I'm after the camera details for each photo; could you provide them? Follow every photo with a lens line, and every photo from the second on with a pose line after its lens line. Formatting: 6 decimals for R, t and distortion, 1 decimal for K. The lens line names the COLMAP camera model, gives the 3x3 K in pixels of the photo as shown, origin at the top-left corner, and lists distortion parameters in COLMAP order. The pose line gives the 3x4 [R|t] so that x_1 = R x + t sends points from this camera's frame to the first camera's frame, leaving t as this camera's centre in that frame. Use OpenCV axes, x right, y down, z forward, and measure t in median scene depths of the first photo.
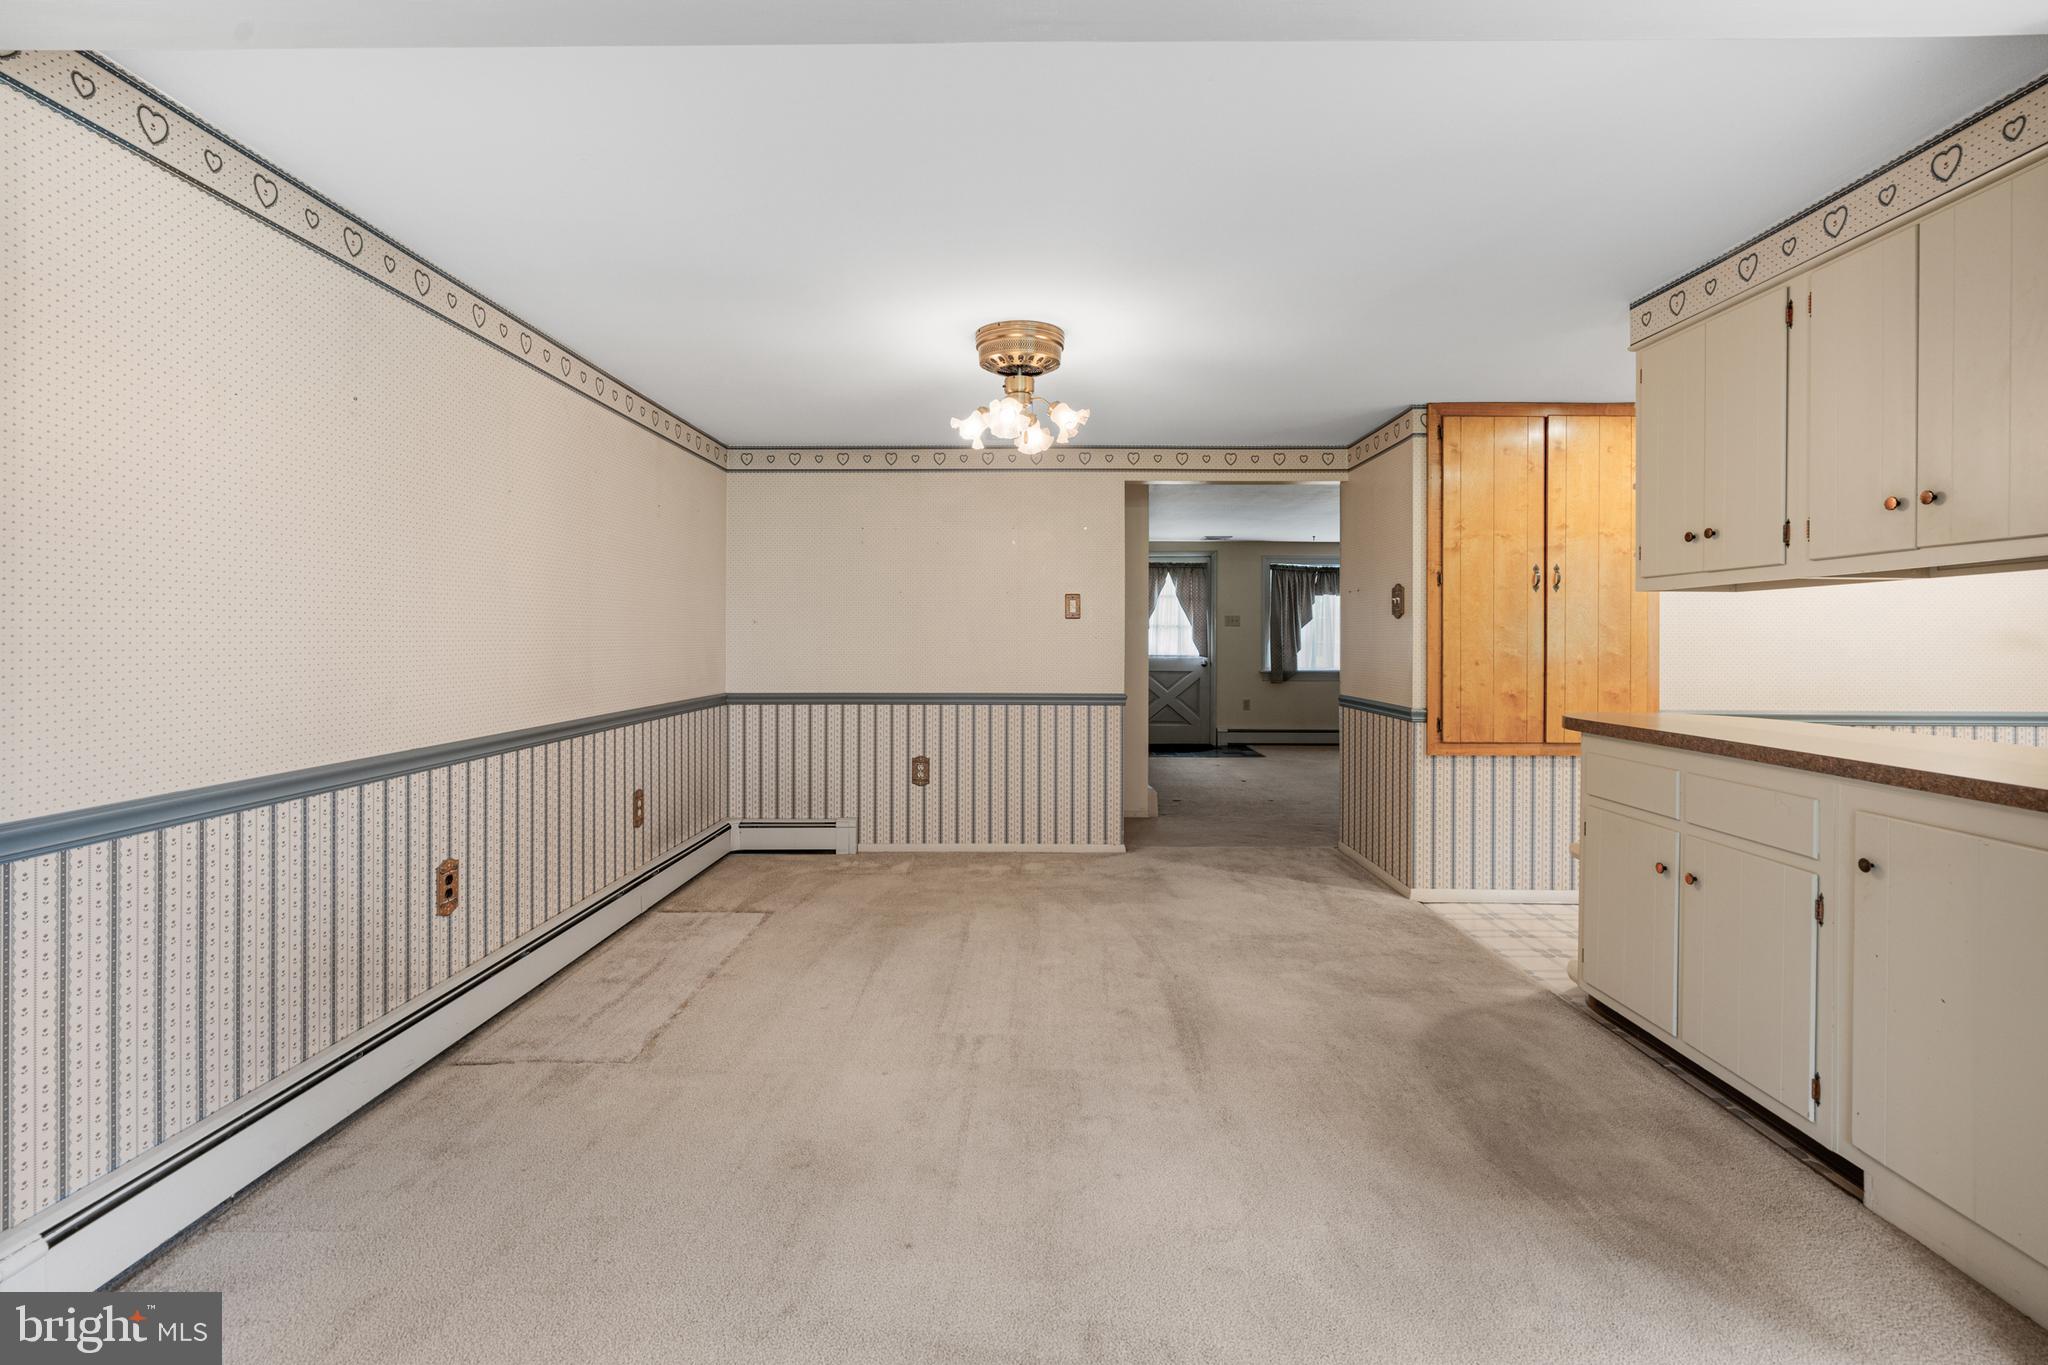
lens RADIAL K [[925.1, 0, 997.0], [0, 925.1, 634.0], [0, 0, 1]] dist [-0.007579, 0.002727]
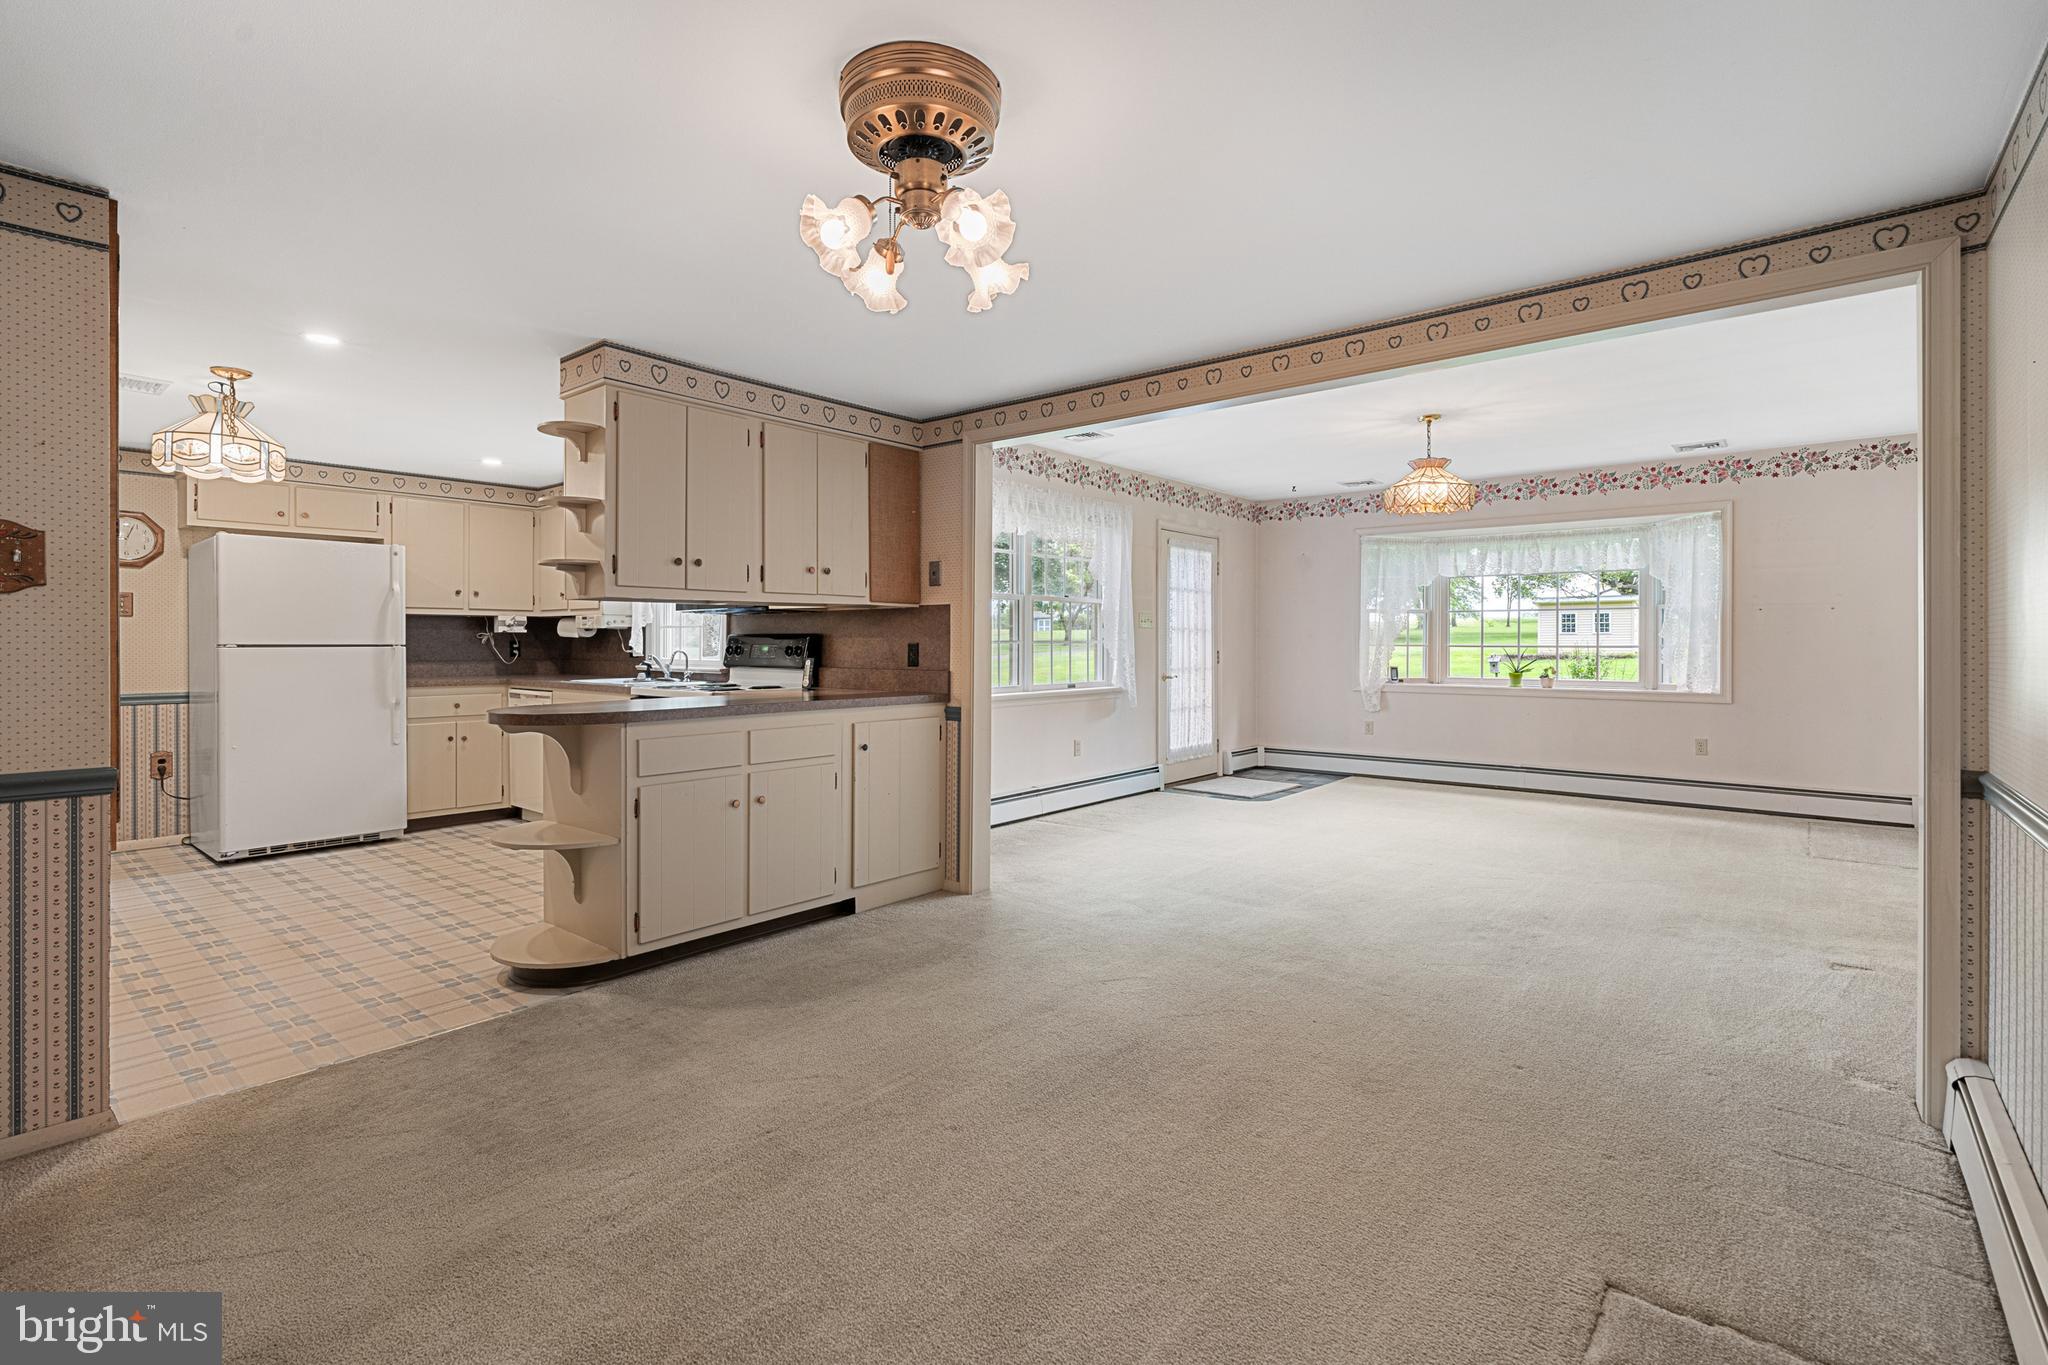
lens RADIAL K [[925.1, 0, 1018.3], [0, 925.1, 642.6], [0, 0, 1]] dist [-0.007579, 0.002727]
pose [[-0.779080, -0.001969, 0.626921, -0.284651], [-0.005223, 0.999981, -0.003350, 0.008491], [-0.626902, -0.005885, -0.779076, 1.076060]]
